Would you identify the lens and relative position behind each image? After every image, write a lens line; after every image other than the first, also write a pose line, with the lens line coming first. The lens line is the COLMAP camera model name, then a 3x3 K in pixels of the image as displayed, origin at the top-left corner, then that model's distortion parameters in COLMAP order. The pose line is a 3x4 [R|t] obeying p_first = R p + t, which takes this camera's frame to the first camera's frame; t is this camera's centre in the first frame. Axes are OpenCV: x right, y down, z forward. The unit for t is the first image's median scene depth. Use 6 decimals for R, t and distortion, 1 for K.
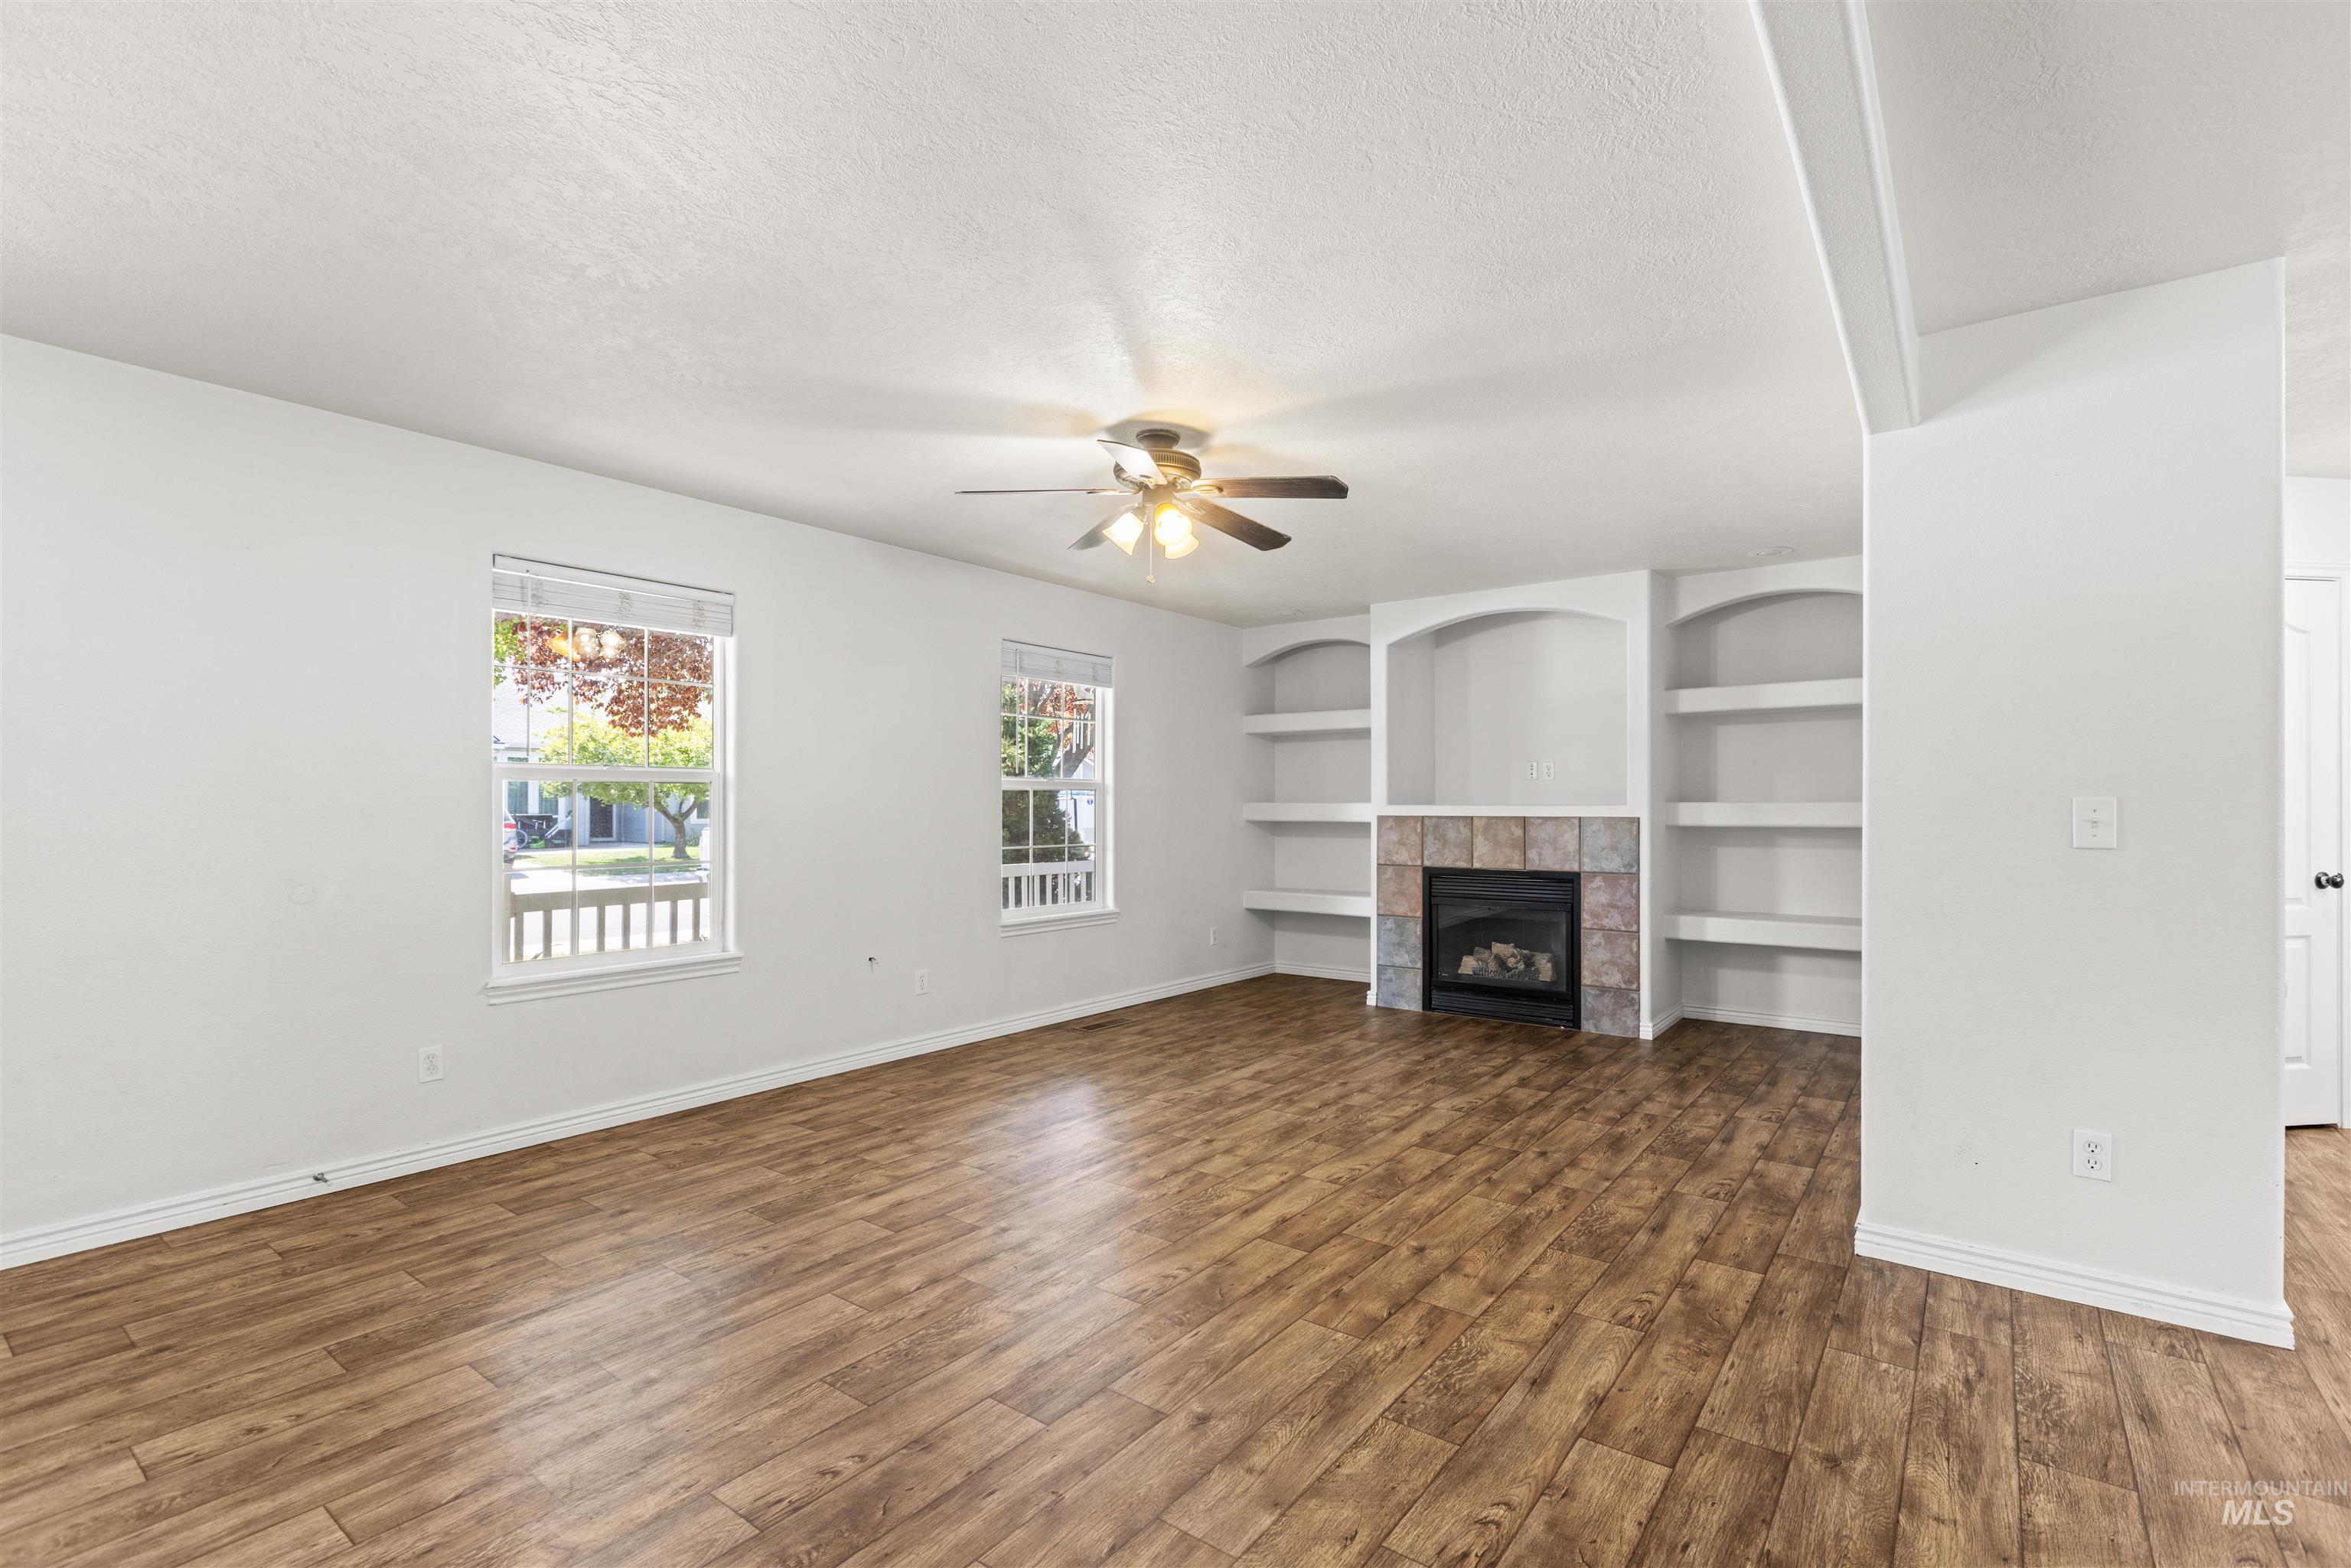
lens RADIAL K [[1072.4, 0, 1184.5], [0, 1072.4, 804.2], [0, 0, 1]] dist [0.006899, -0.001118]
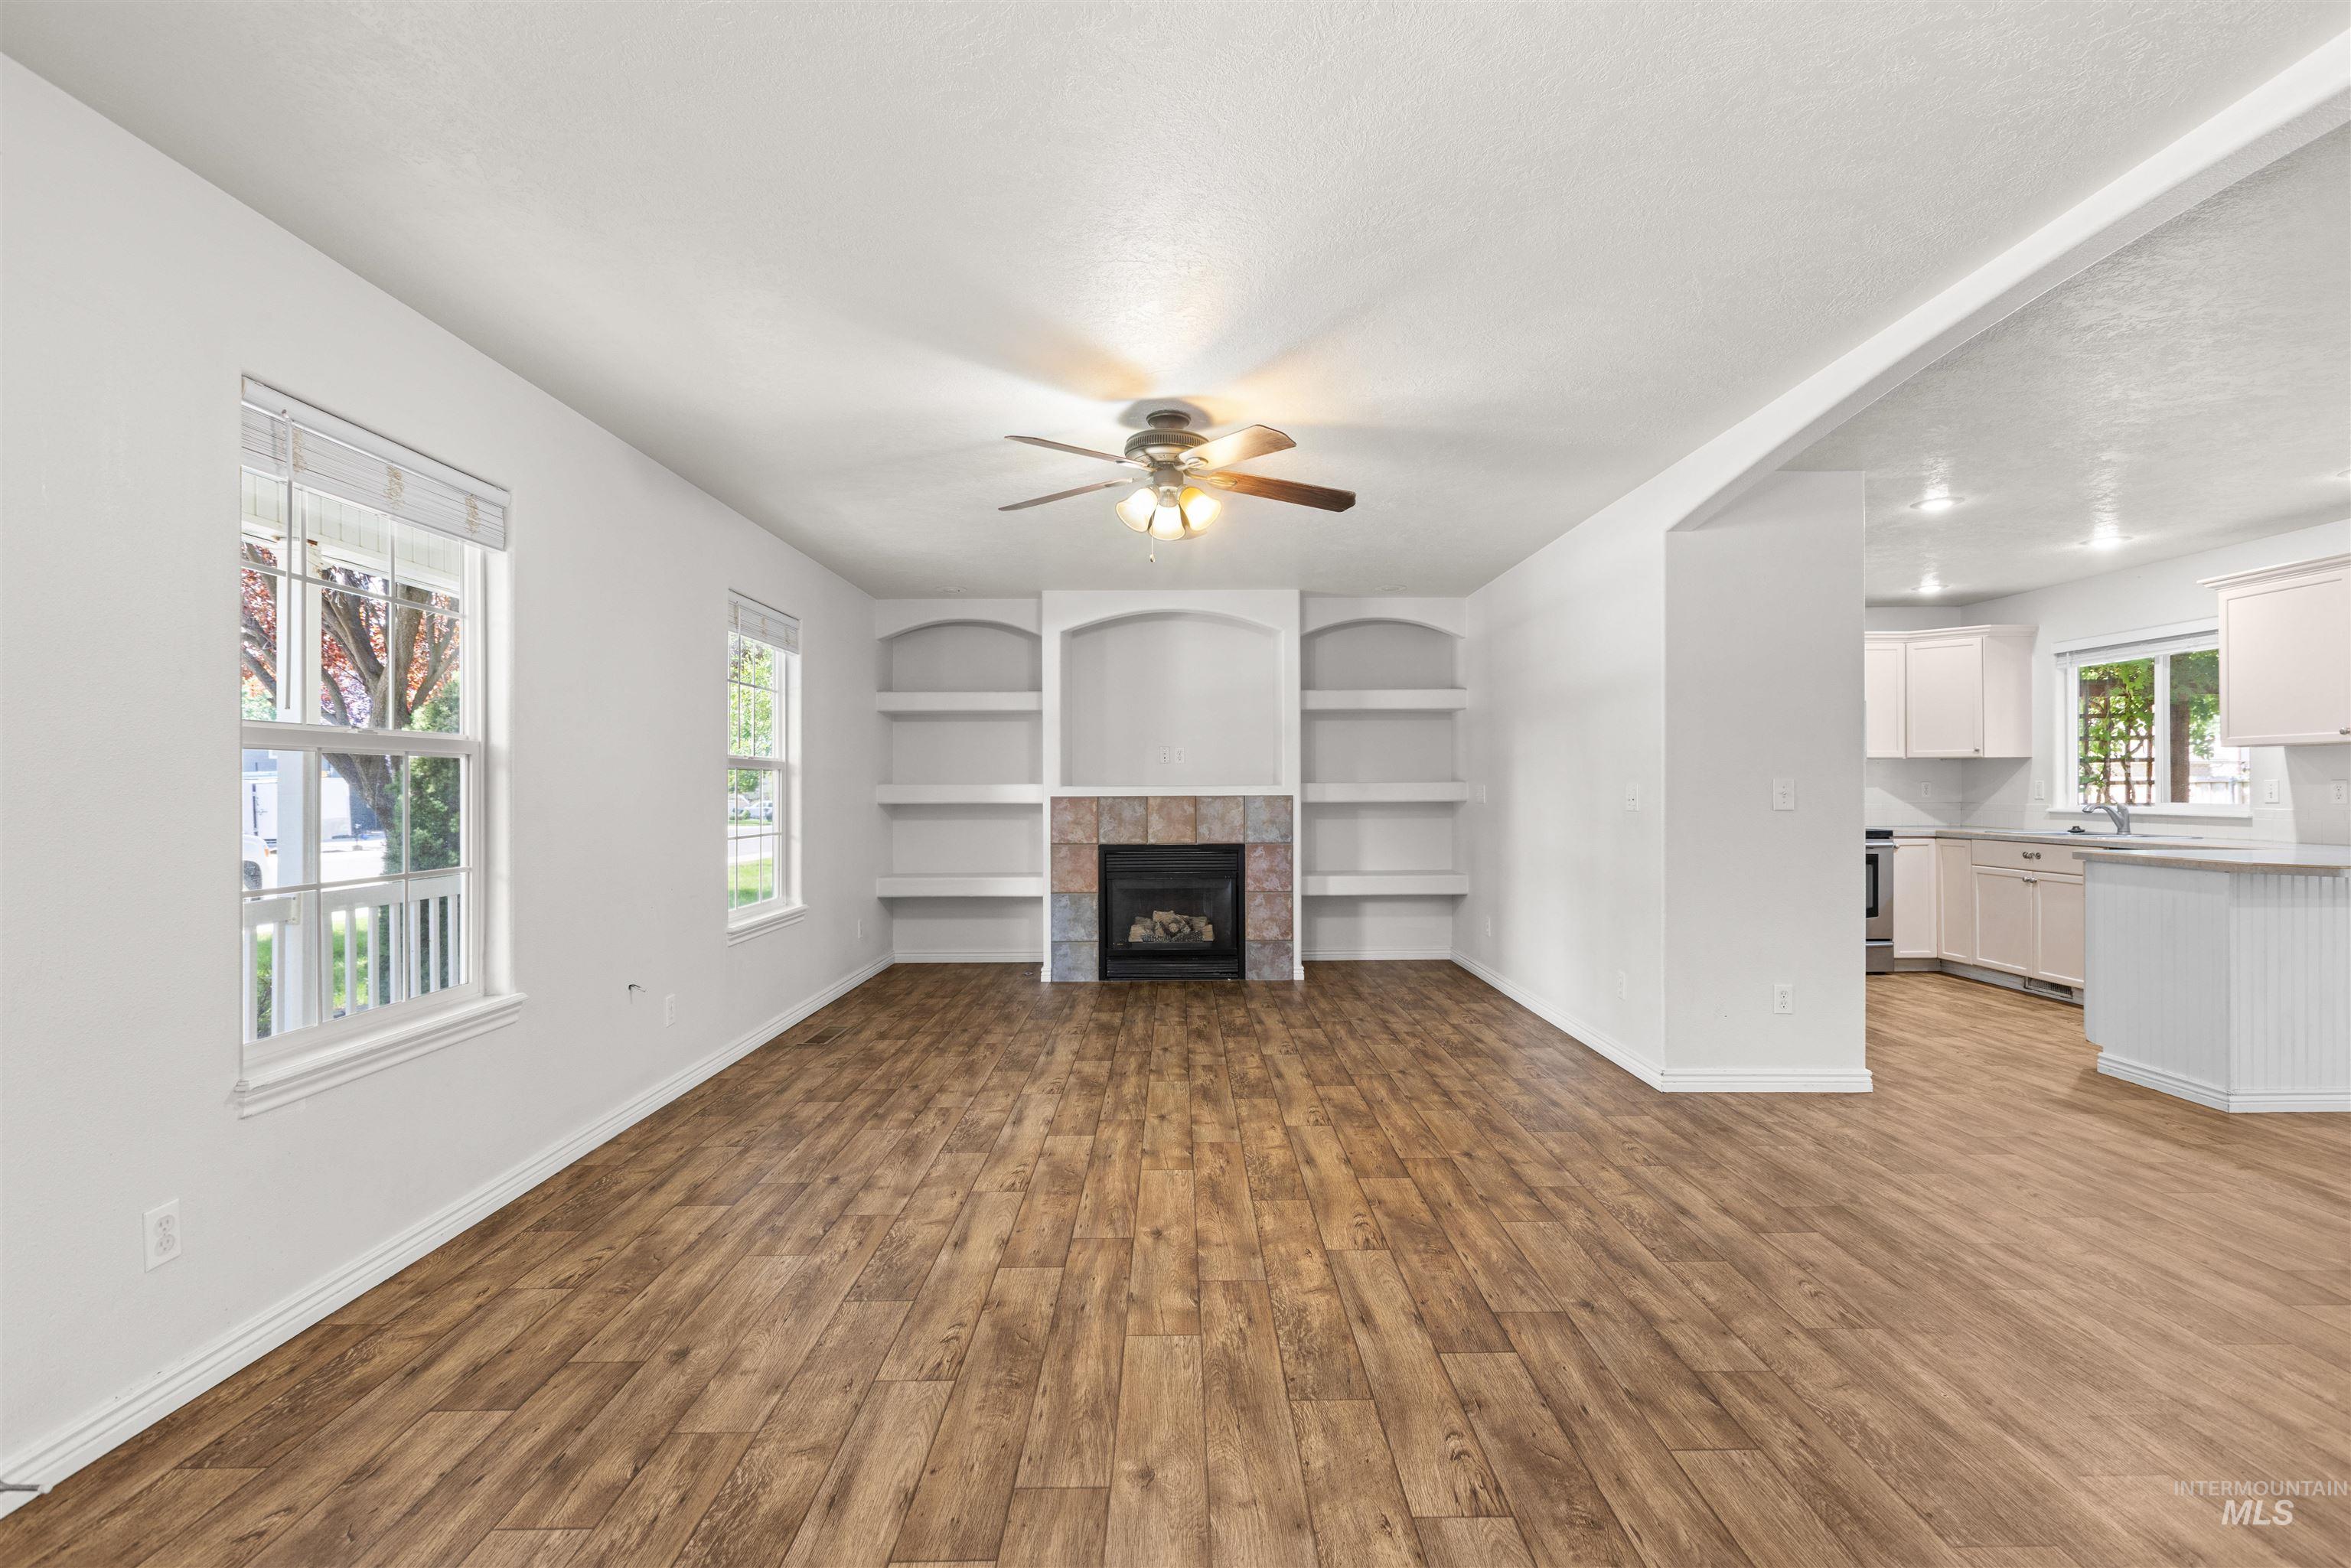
lens RADIAL K [[1072.4, 0, 1190.6], [0, 1072.4, 778.5], [0, 0, 1]] dist [0.006899, -0.001118]
pose [[0.786052, 0.002621, 0.618154, -0.604921], [0.002097, 0.999974, -0.006906, 0.001860], [-0.618156, 0.006725, 0.786026, 0.194602]]
